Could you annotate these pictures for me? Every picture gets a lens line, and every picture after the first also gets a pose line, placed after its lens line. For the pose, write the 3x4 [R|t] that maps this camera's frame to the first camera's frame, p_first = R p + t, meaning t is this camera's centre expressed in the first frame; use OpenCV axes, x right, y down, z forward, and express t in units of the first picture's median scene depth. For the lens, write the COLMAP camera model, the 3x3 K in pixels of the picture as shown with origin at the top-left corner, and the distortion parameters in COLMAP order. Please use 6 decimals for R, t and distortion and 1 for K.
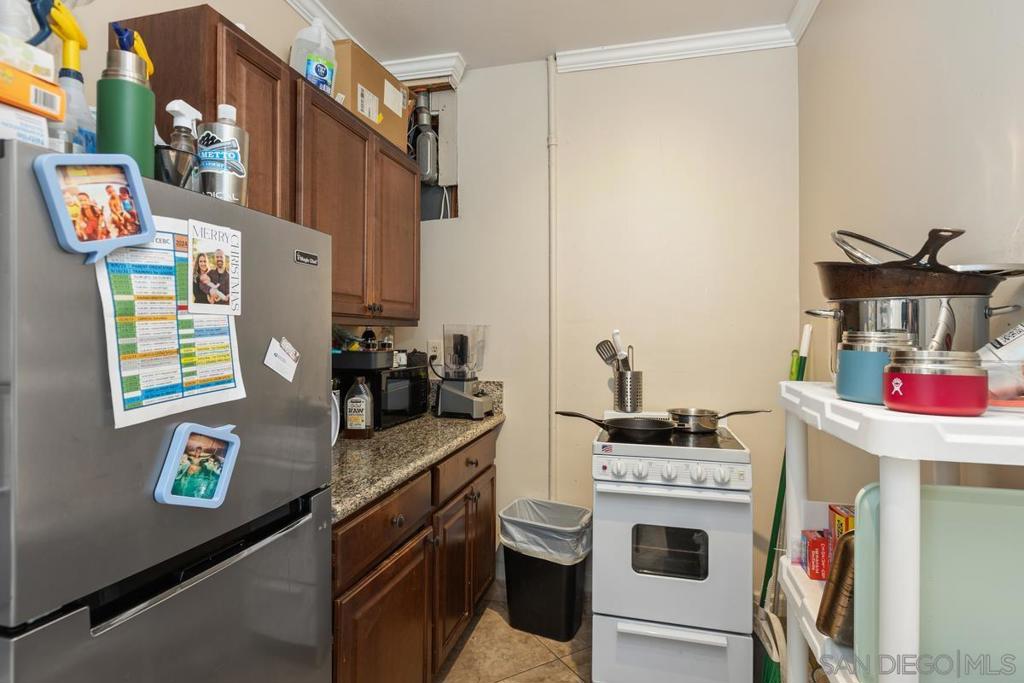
lens RADIAL K [[523.5, 0, 511.1], [0, 523.5, 337.1], [0, 0, 1]] dist [-0.003118, 0.000244]
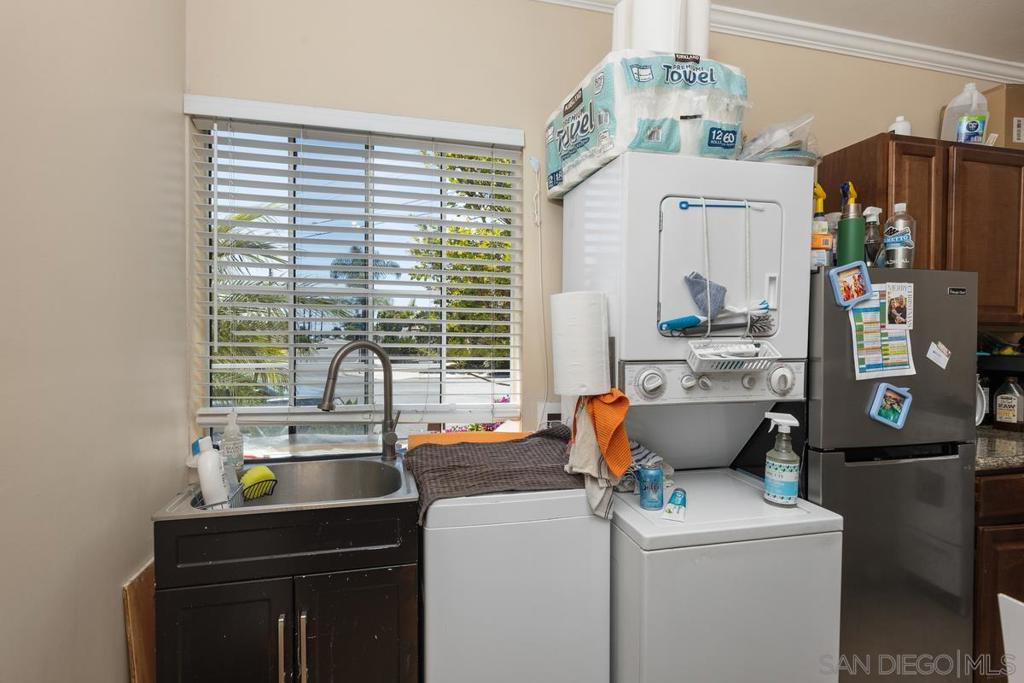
lens RADIAL K [[523.5, 0, 510.0], [0, 523.5, 343.8], [0, 0, 1]] dist [-0.003118, 0.000244]
pose [[0.475862, 0.010733, -0.879454, 0.432806], [-0.007478, 0.999939, 0.008157, 0.004693], [0.879488, 0.002695, 0.475913, -1.140507]]
